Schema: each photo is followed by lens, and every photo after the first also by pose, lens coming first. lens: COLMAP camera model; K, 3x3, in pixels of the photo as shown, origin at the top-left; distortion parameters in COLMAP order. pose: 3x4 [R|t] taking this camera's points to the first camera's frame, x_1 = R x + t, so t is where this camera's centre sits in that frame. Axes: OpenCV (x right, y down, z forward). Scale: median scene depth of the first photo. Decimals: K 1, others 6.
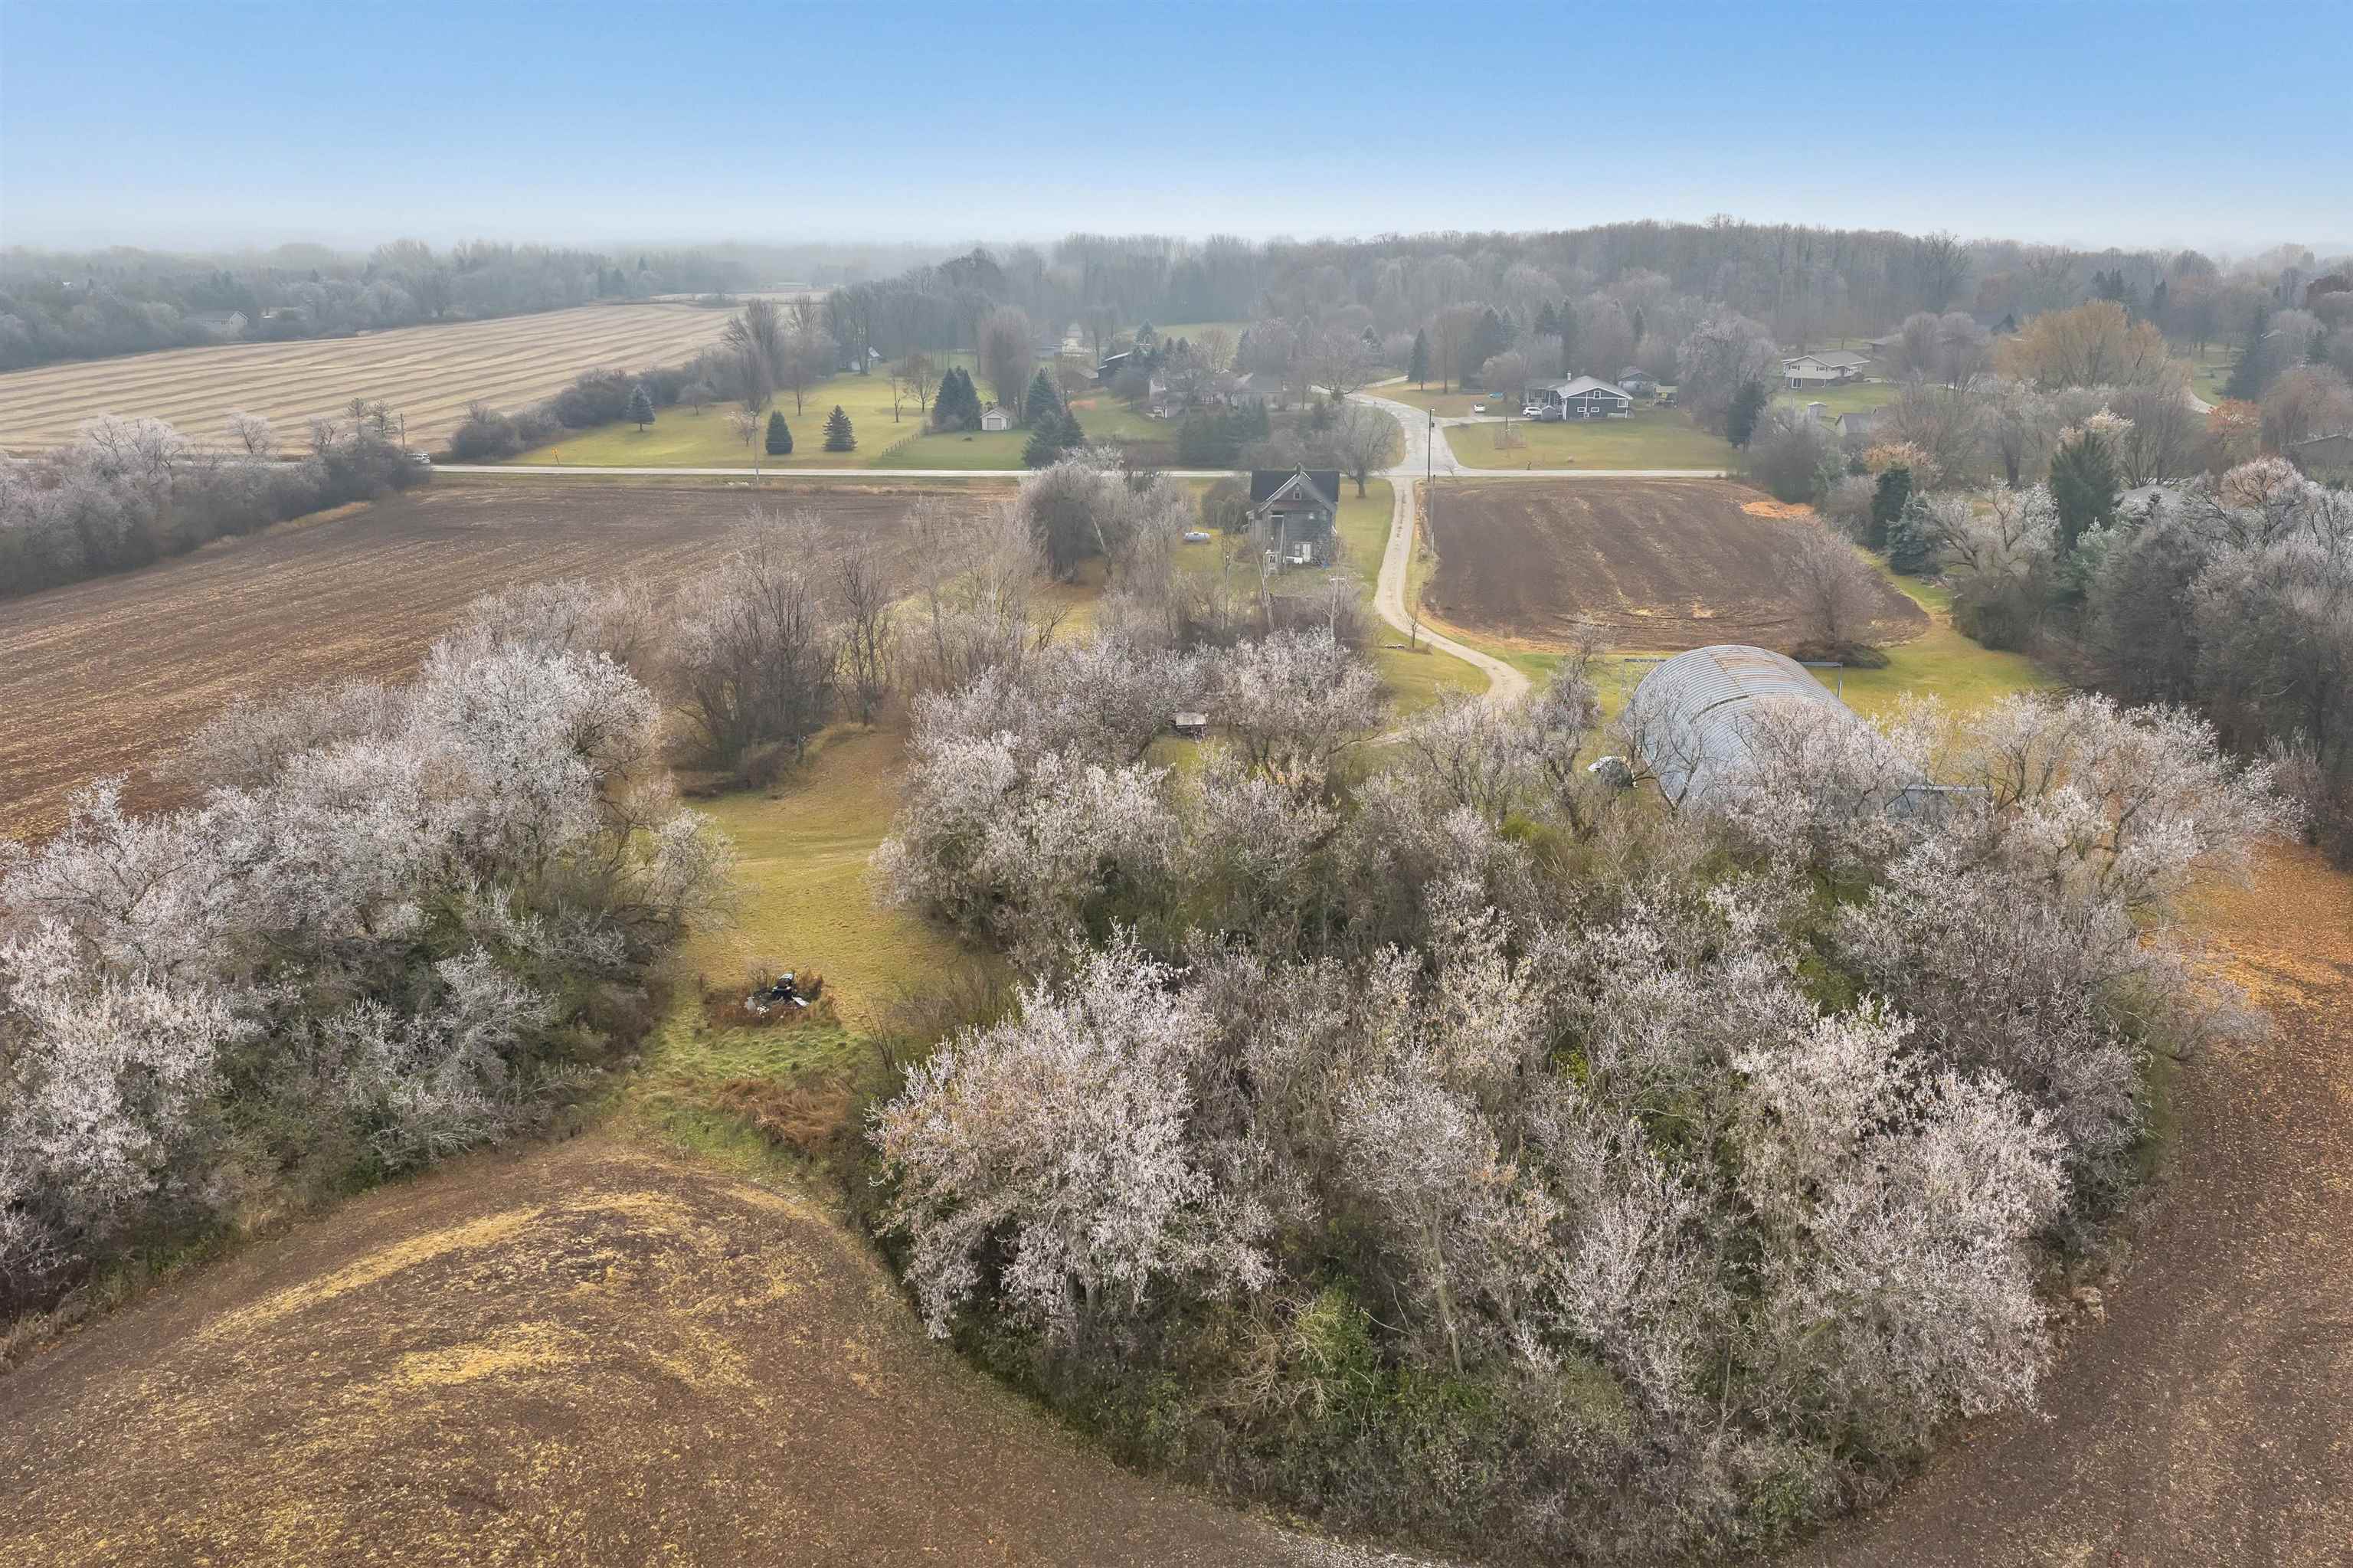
lens RADIAL K [[1932.2, 0, 1174.1], [0, 1932.2, 782.2], [0, 0, 1]] dist [0.017791, -0.024305]
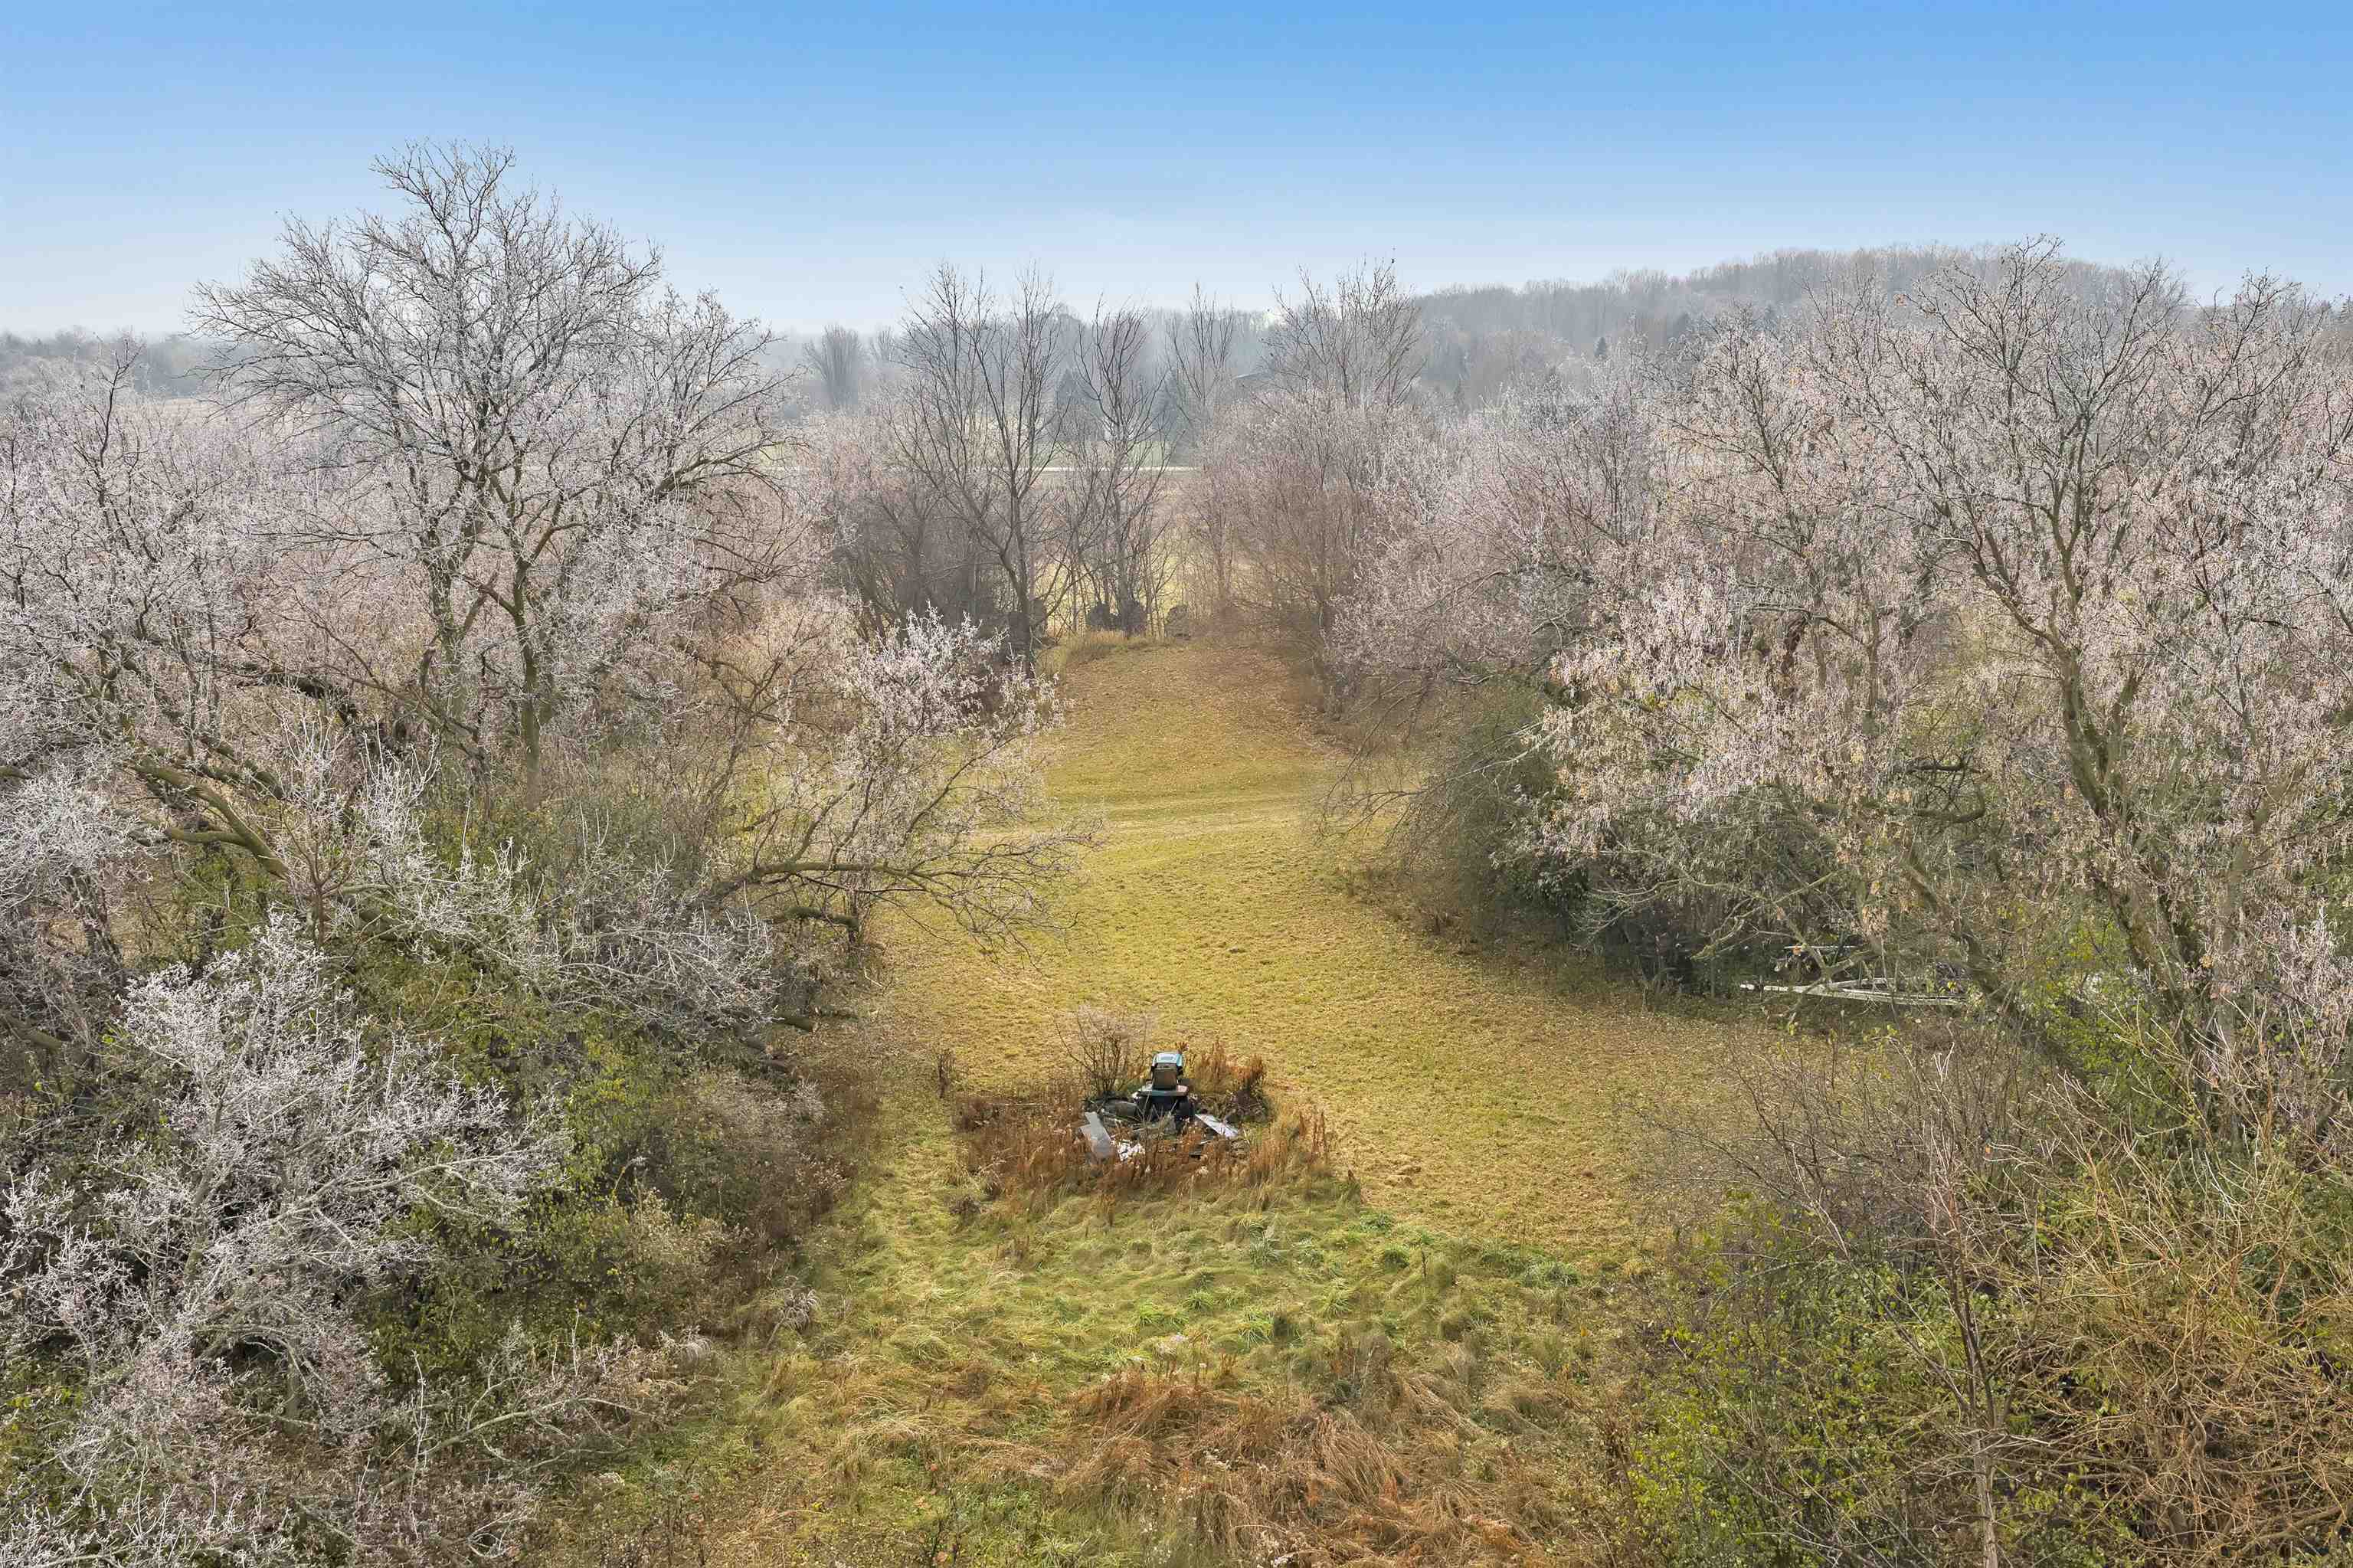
lens RADIAL K [[1932.2, 0, 1175.1], [0, 1932.2, 786.6], [0, 0, 1]] dist [0.017791, -0.024305]
pose [[0.999770, 0.005626, -0.020709, -0.196891], [-0.006778, 0.998408, -0.055993, 0.069628], [0.020361, 0.056121, 0.998216, 0.630505]]
